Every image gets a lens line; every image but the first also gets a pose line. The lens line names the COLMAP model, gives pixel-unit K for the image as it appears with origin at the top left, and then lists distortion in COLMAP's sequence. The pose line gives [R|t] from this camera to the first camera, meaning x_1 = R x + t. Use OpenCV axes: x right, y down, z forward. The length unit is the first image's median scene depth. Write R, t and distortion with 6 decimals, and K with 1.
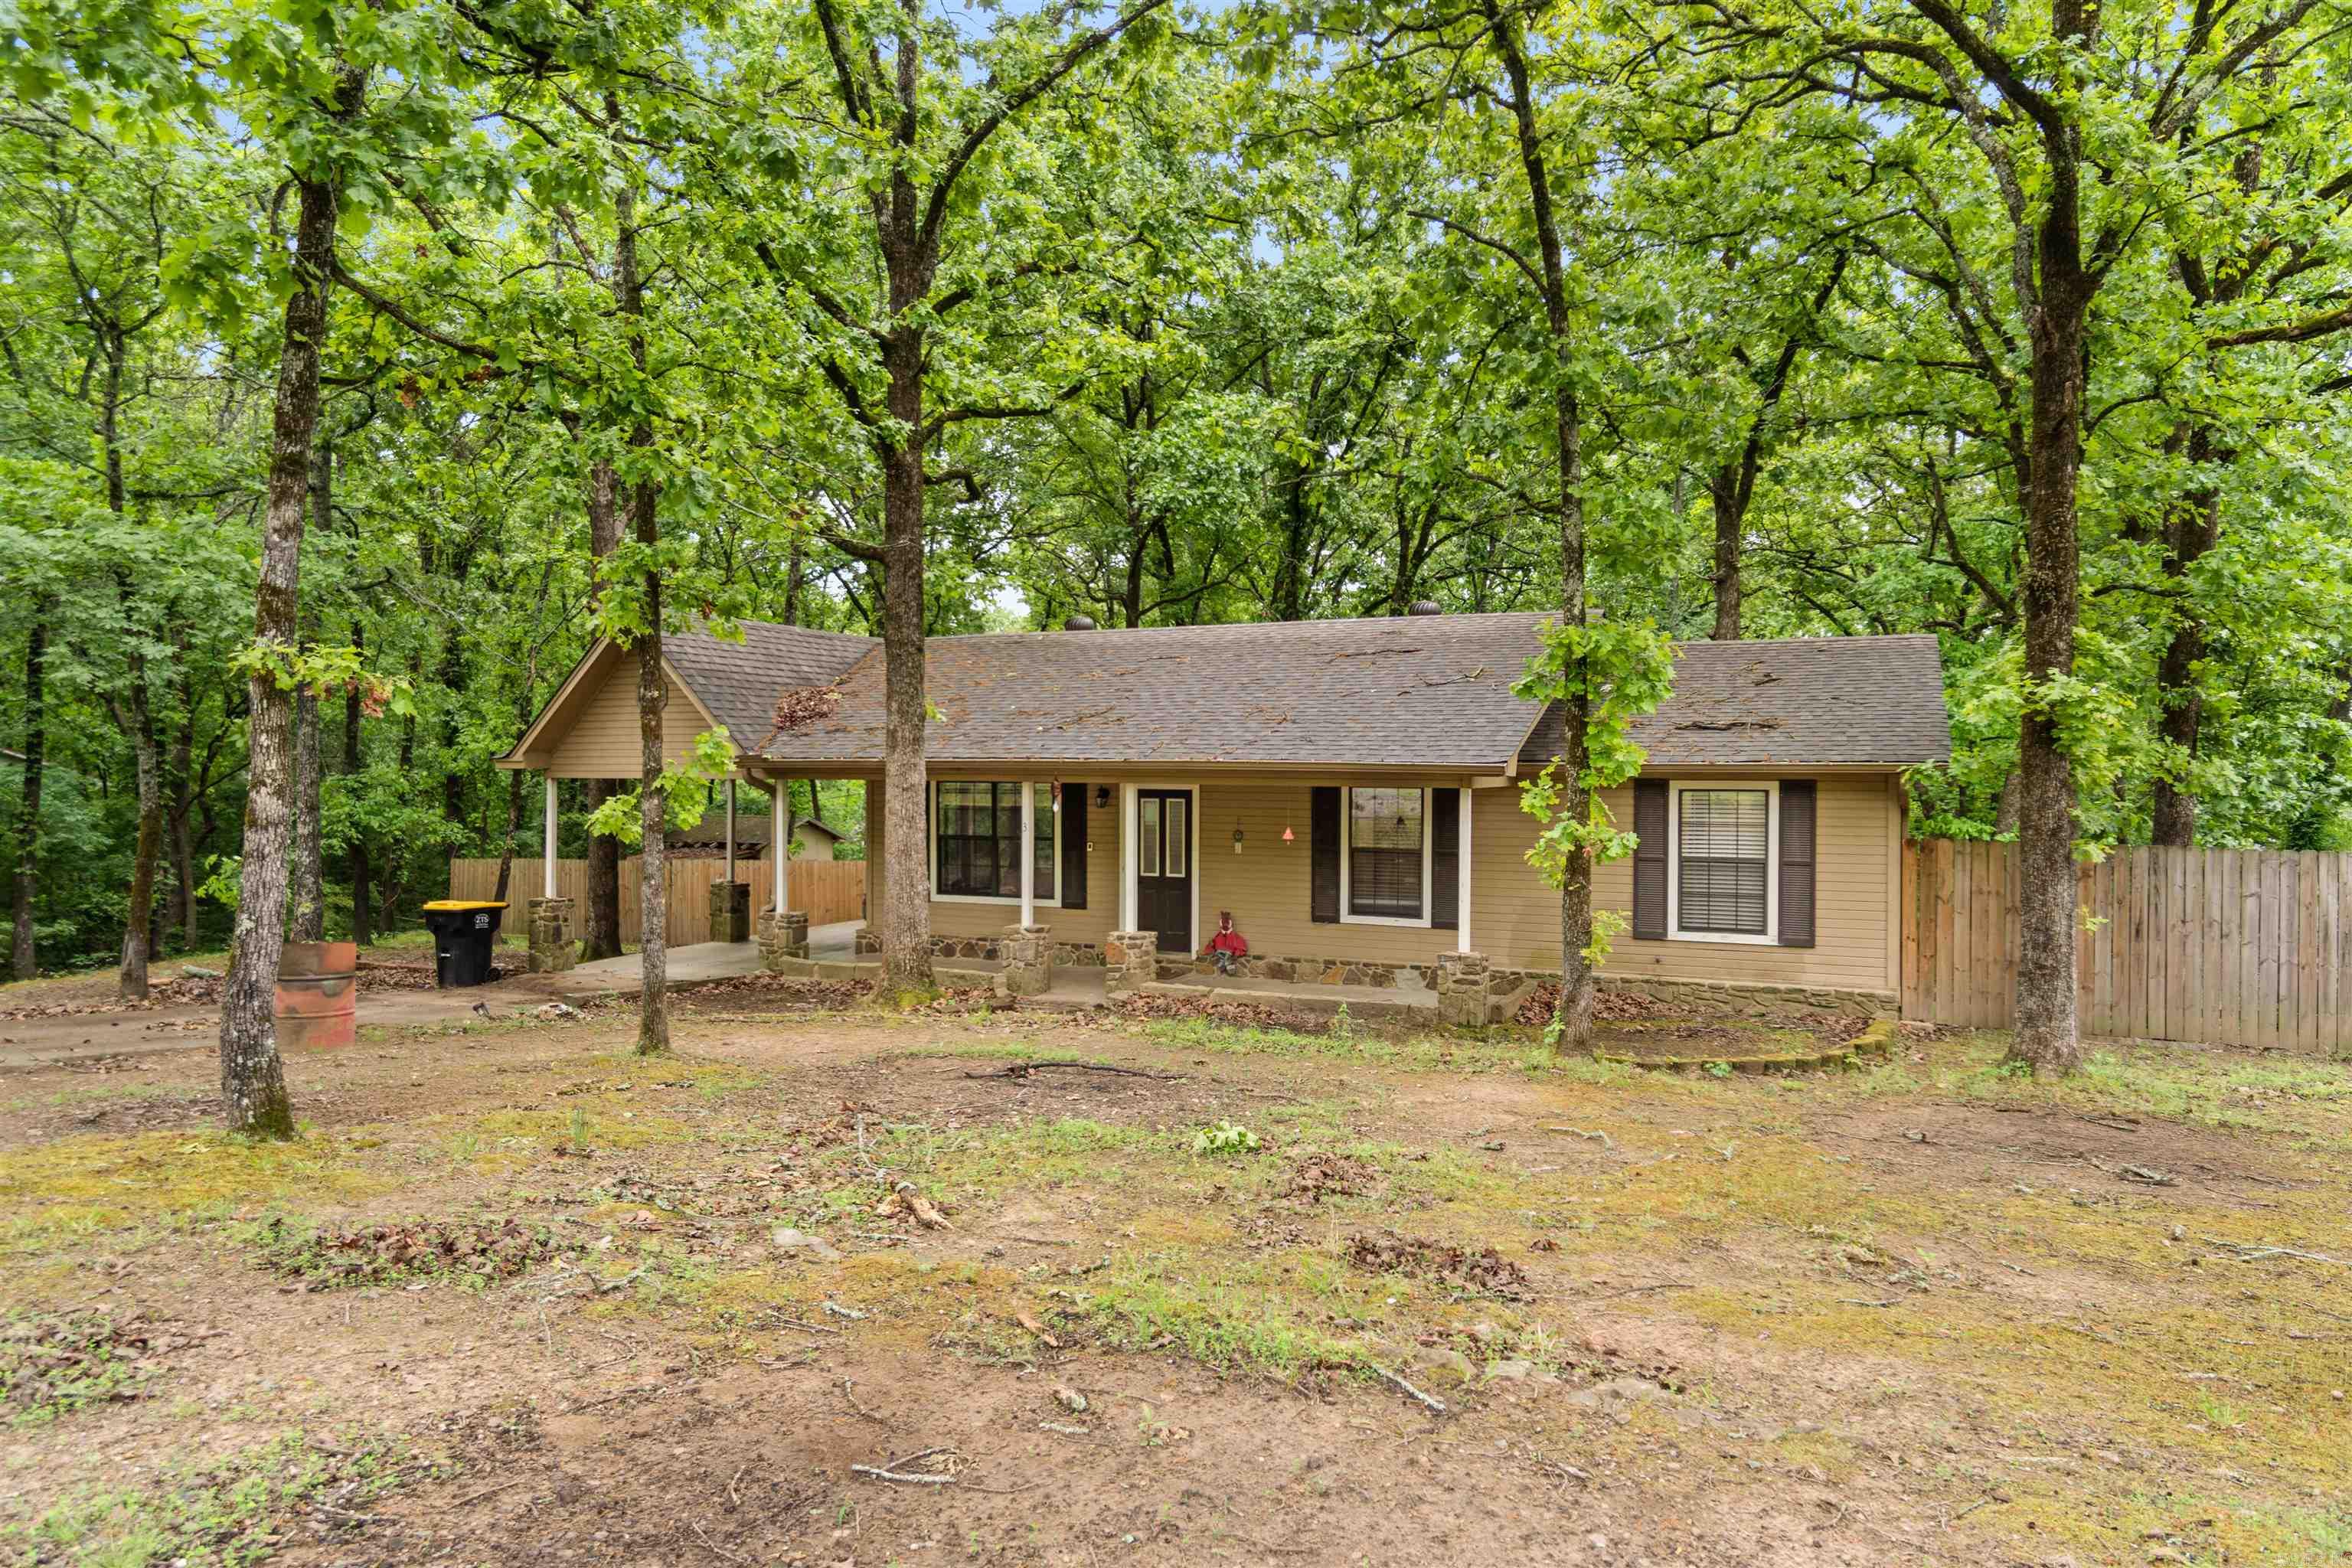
lens RADIAL K [[1431.4, 0, 1176.0], [0, 1431.4, 784.0], [0, 0, 1]] dist [-0.001758, 0.000081]
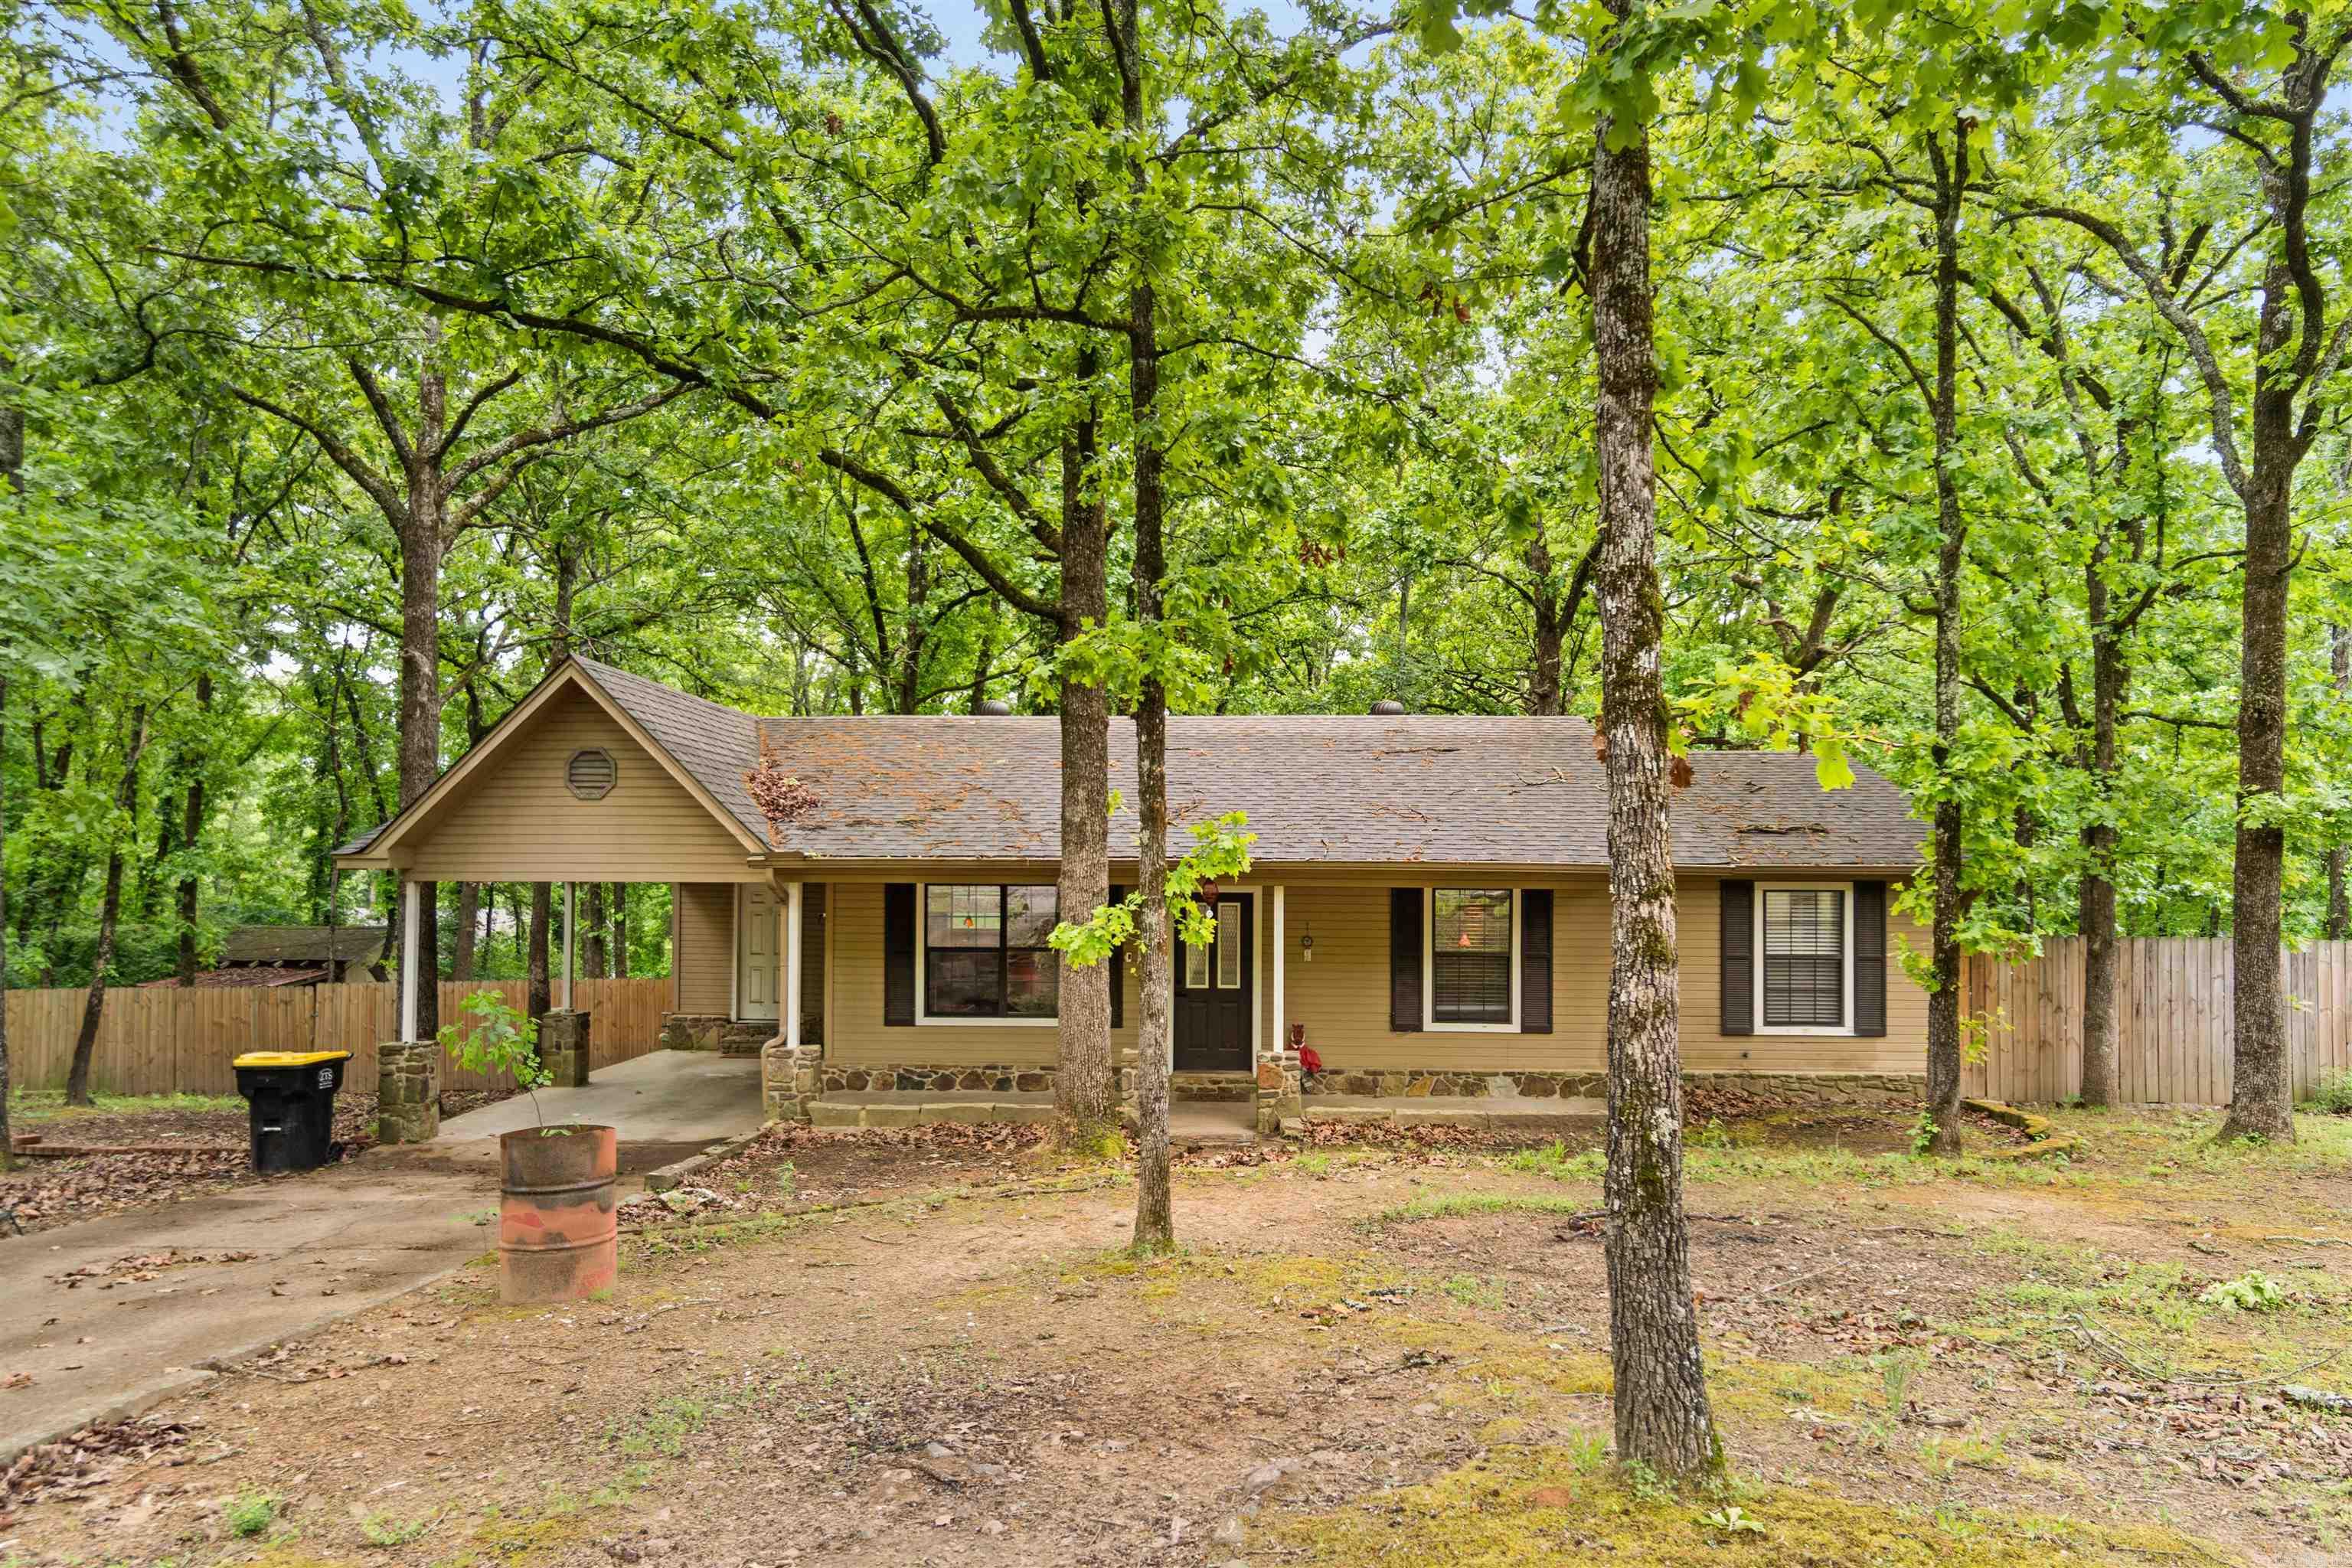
lens RADIAL K [[1396.7, 0, 1179.0], [0, 1396.7, 840.3], [0, 0, 1]] dist [-0.004359, 0.000212]
pose [[0.926570, 0.008132, 0.376035, -0.424439], [0.003330, 0.999550, -0.029820, -0.003621], [-0.376108, 0.028882, 0.926126, 0.211009]]
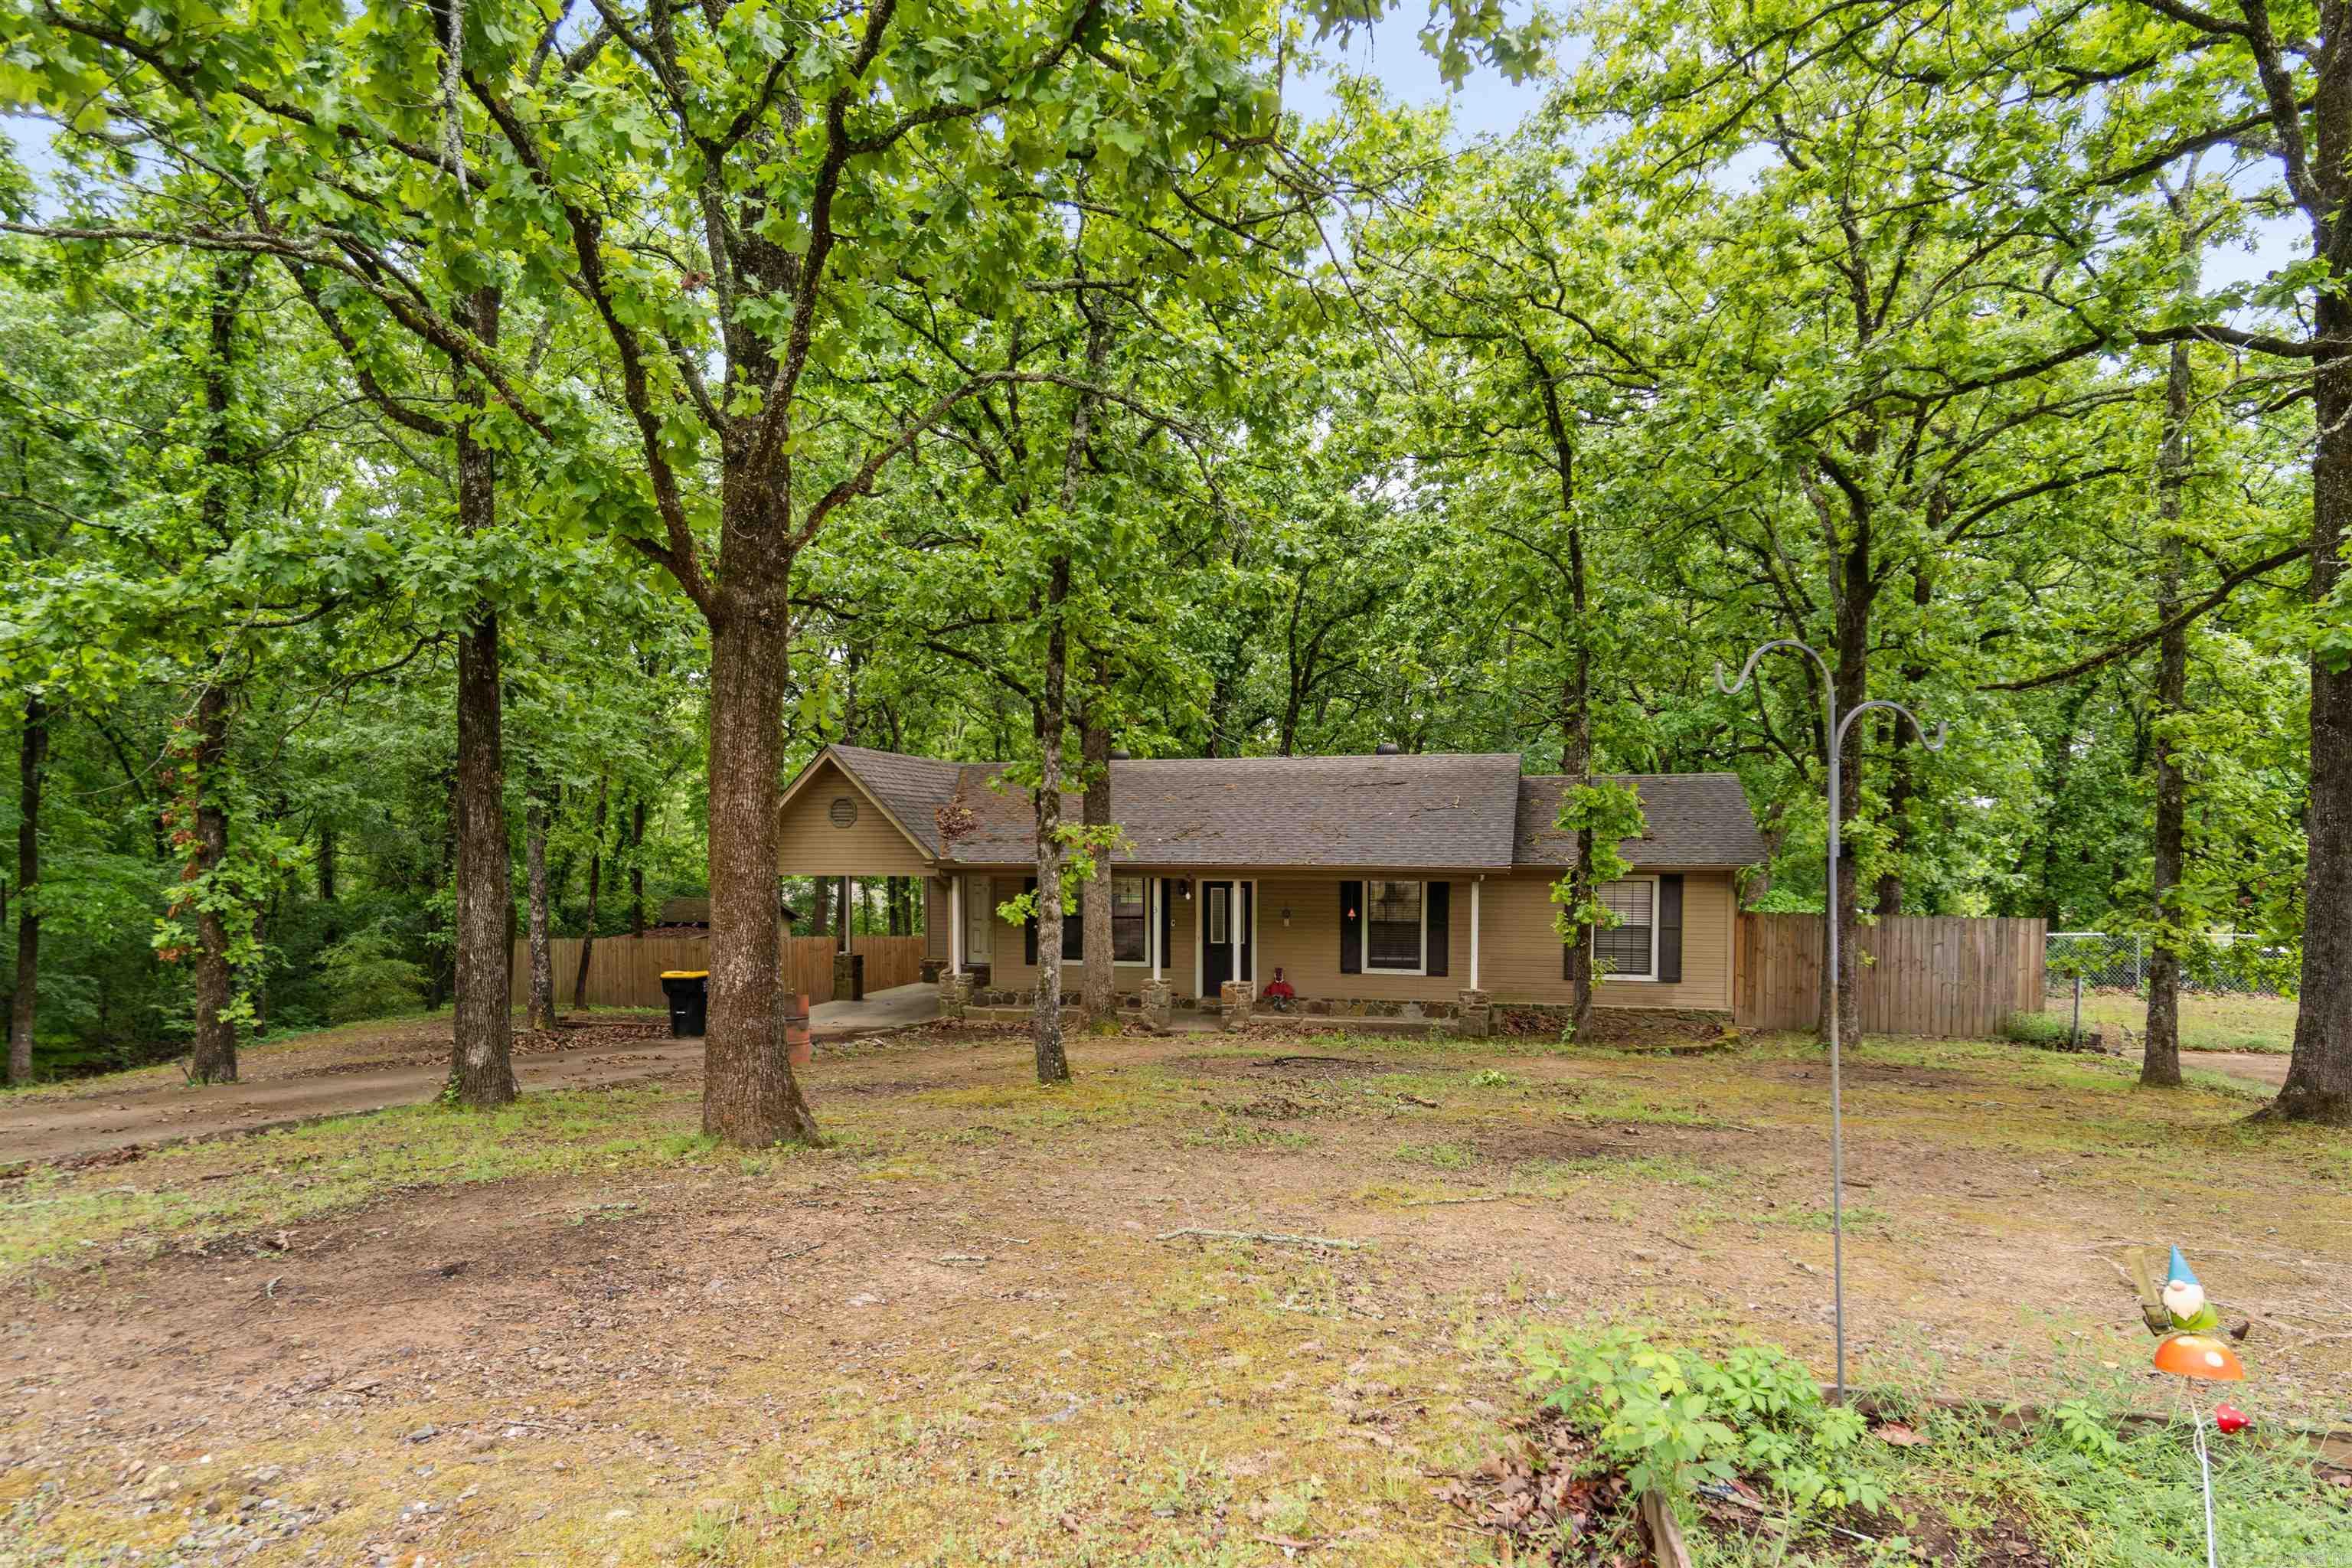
lens RADIAL K [[1307.4, 0, 1180.9], [0, 1307.4, 914.2], [0, 0, 1]] dist [-0.002231, -0.000332]
pose [[0.987067, -0.012338, 0.159833, -0.301013], [0.005808, 0.999132, 0.041256, -0.020070], [-0.160203, -0.039794, 0.986282, -0.295196]]
